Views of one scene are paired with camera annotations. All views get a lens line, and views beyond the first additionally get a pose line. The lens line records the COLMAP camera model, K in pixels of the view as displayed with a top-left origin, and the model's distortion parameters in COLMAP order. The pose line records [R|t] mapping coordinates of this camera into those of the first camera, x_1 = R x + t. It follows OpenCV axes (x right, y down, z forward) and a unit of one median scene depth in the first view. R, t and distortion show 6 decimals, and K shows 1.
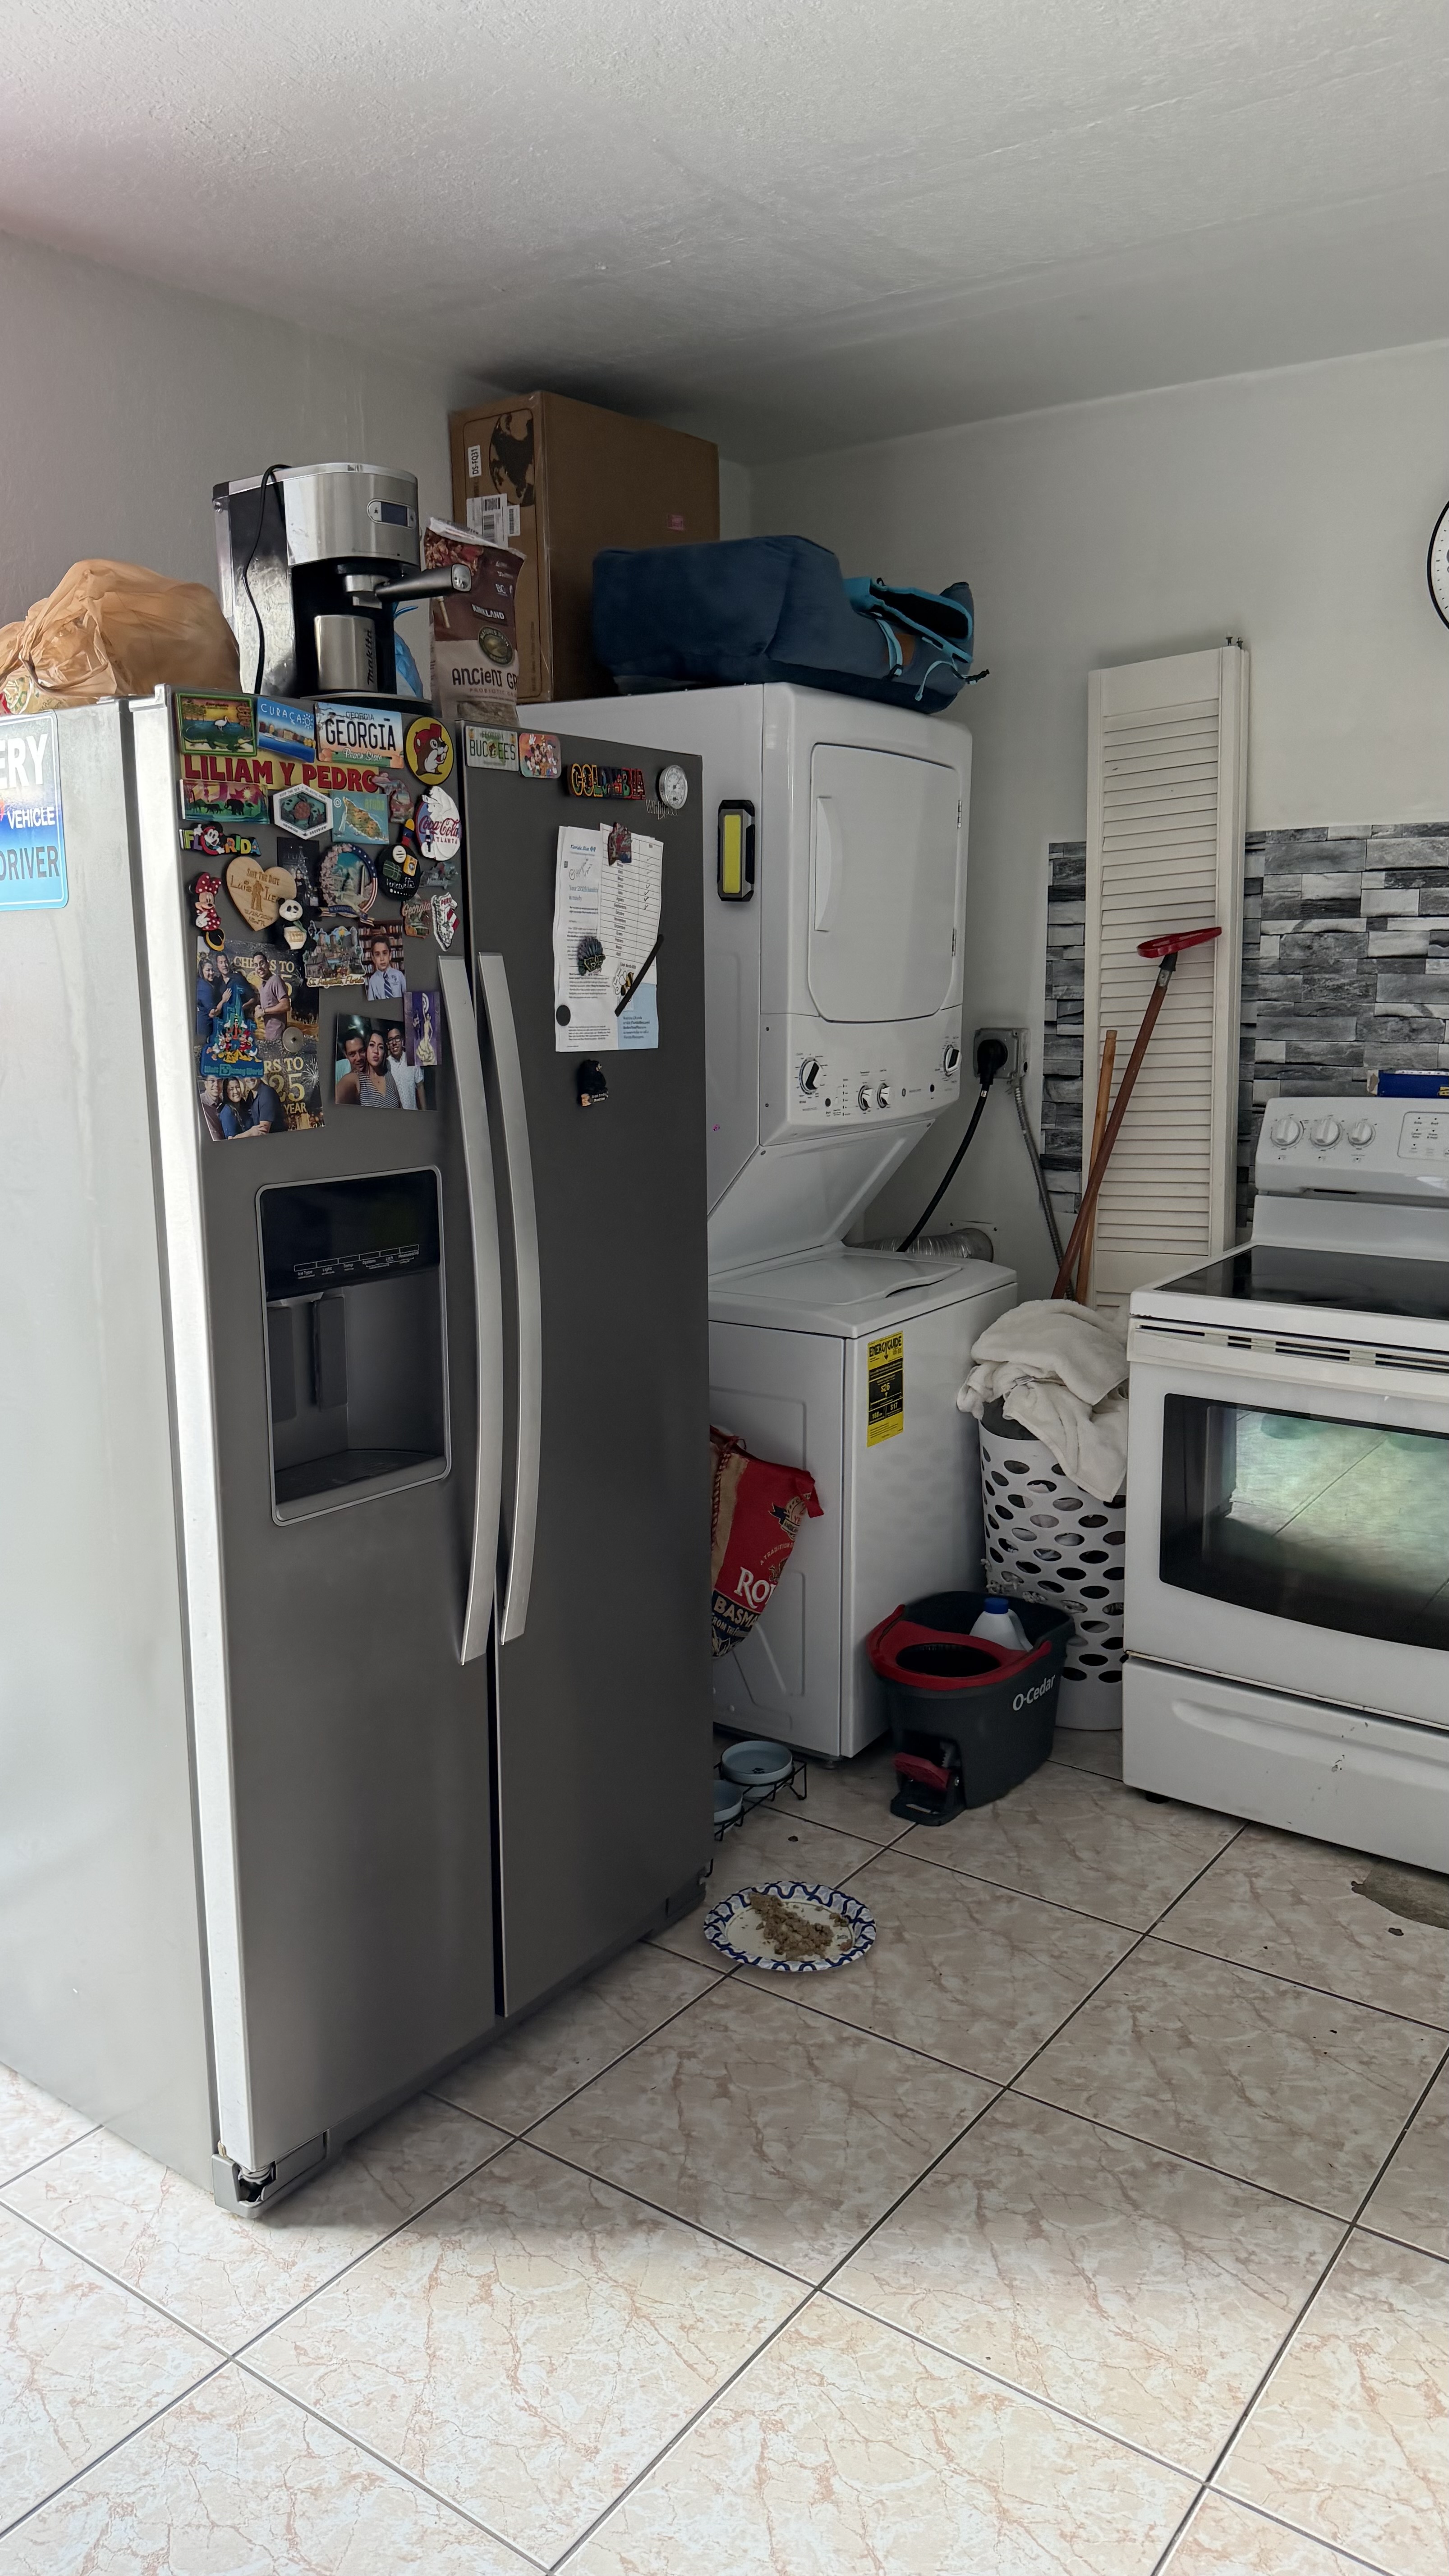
lens RADIAL K [[1808.0, 0, 737.2], [0, 1808.0, 1314.6], [0, 0, 1]] dist [0.005533, -0.036603]
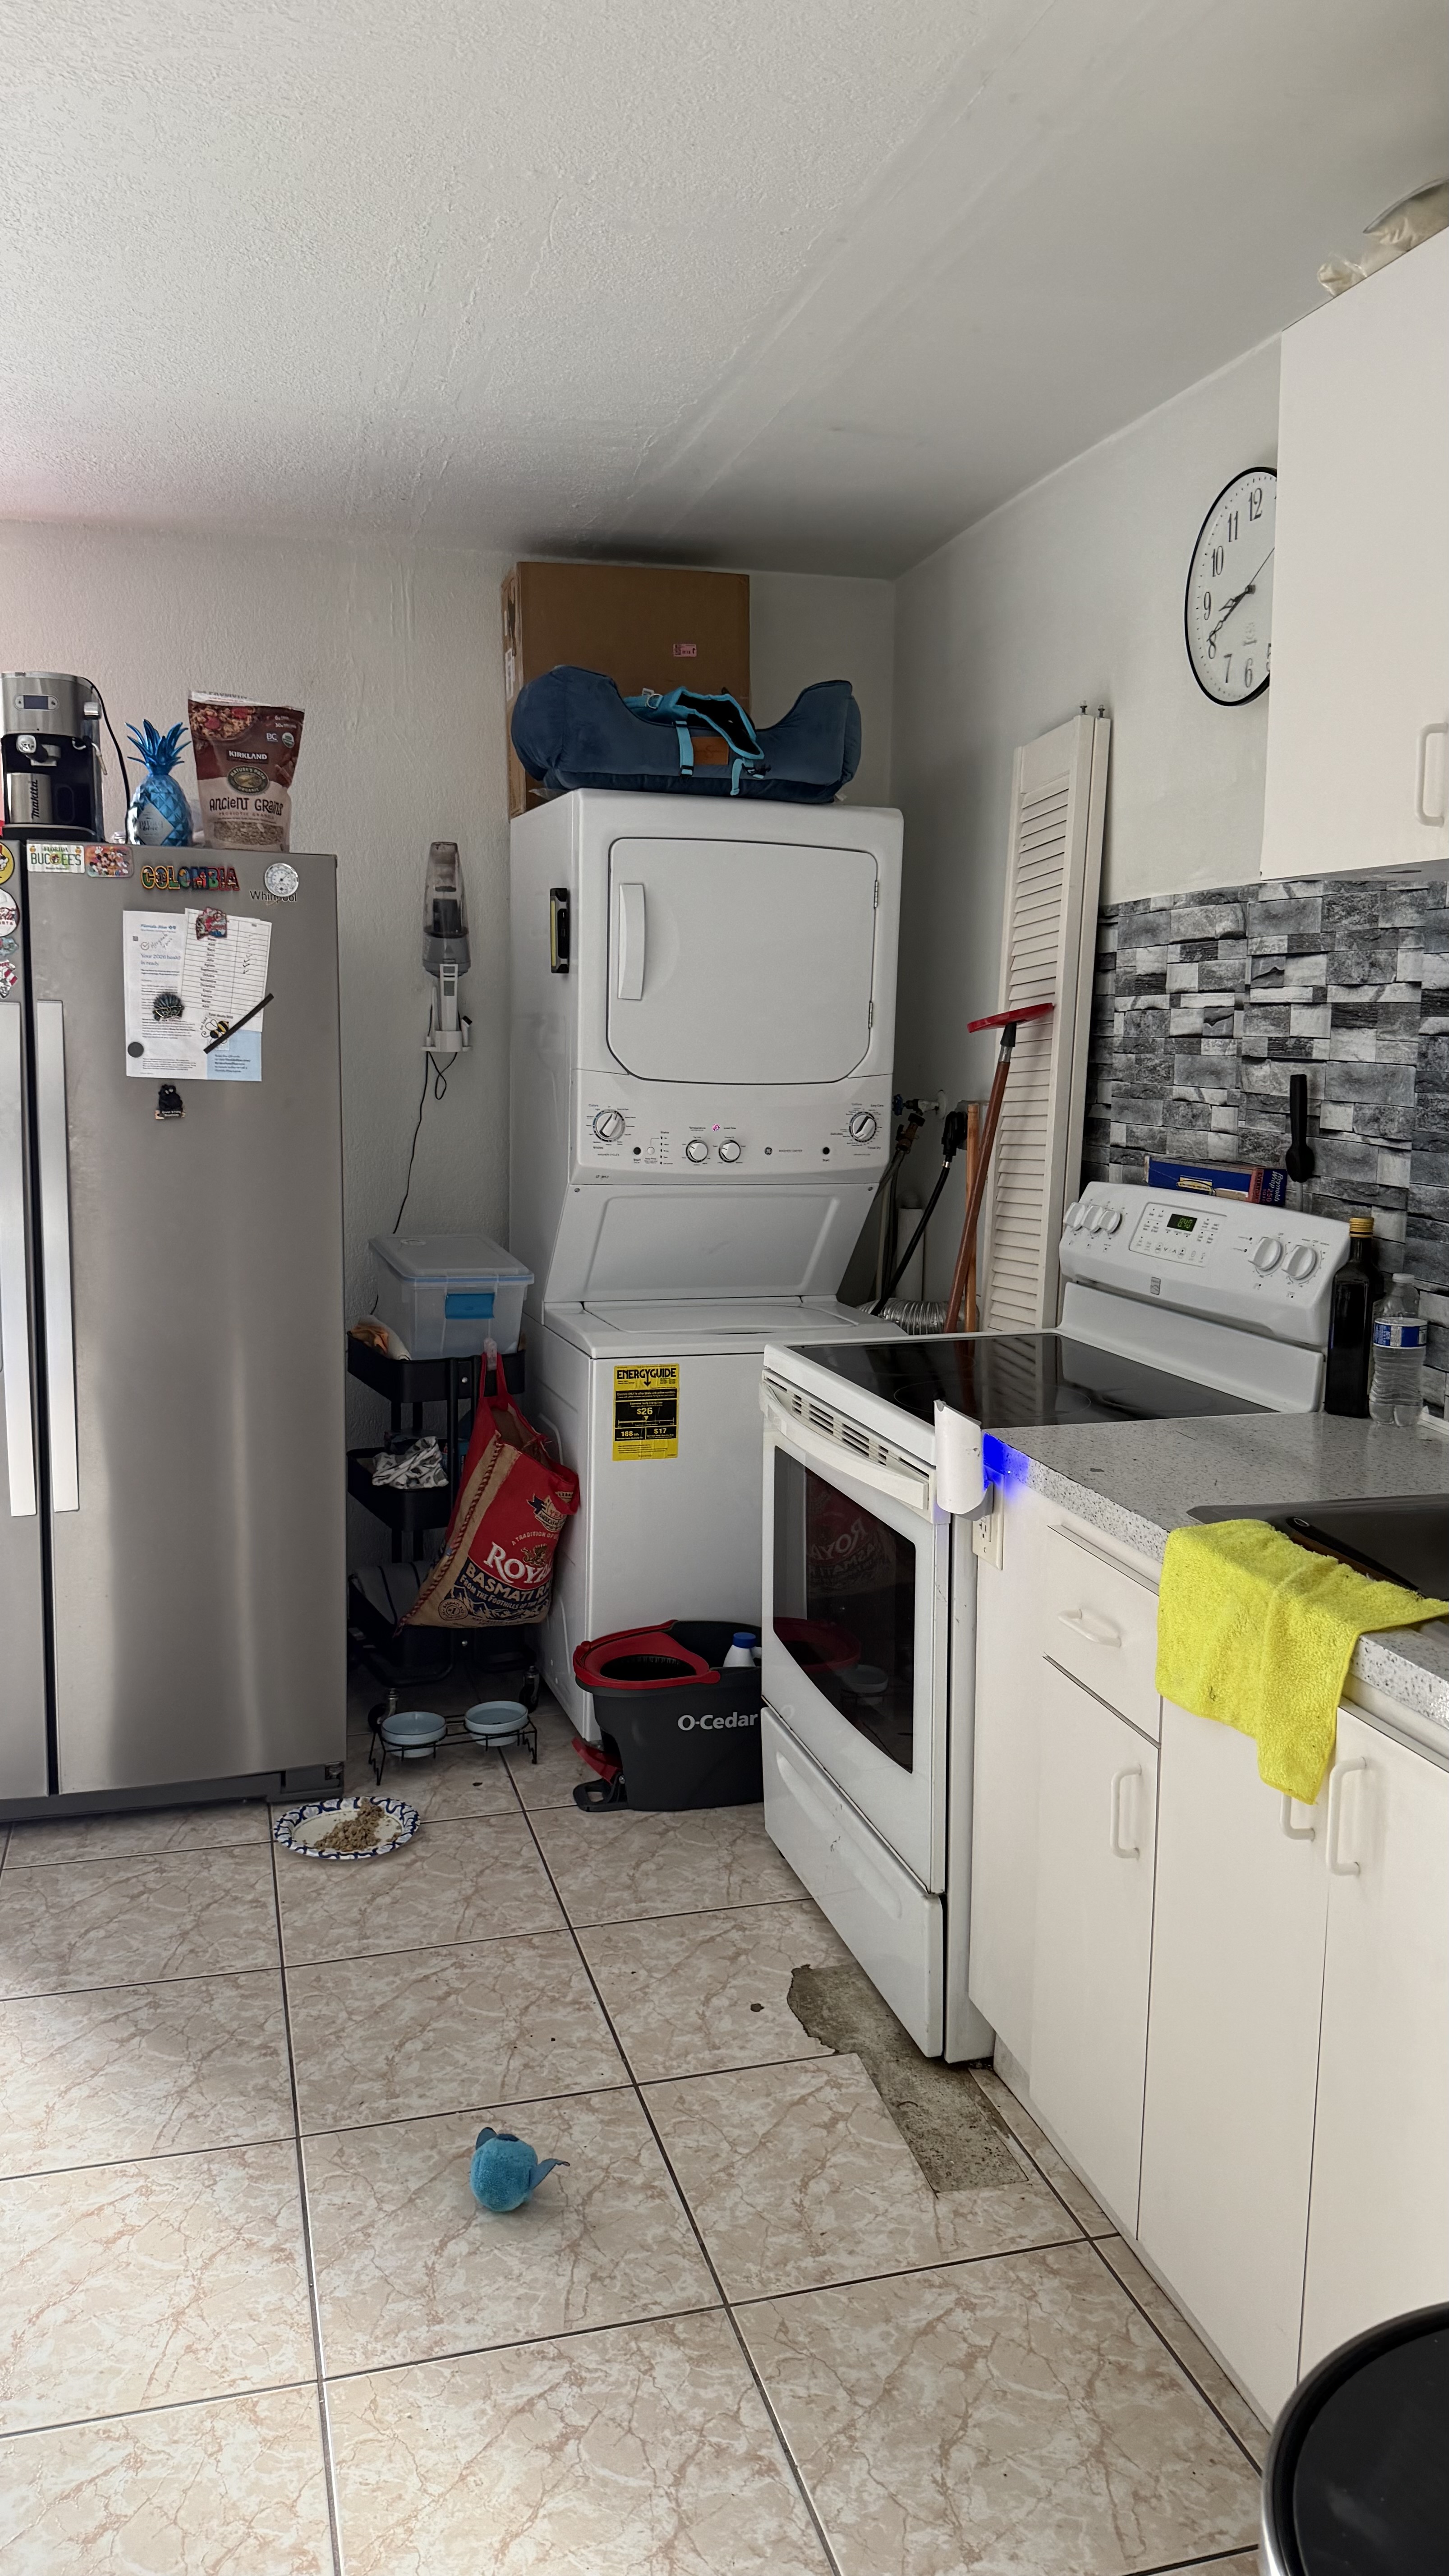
lens RADIAL K [[1834.2, 0, 724.5], [0, 1834.2, 1288.0], [0, 0, 1]] dist [0.000334, 0.000491]
pose [[0.788052, 0.106054, -0.606405, 0.774035], [-0.146513, 0.989055, -0.017424, -0.021026], [0.597920, 0.102577, 0.794965, 0.134595]]
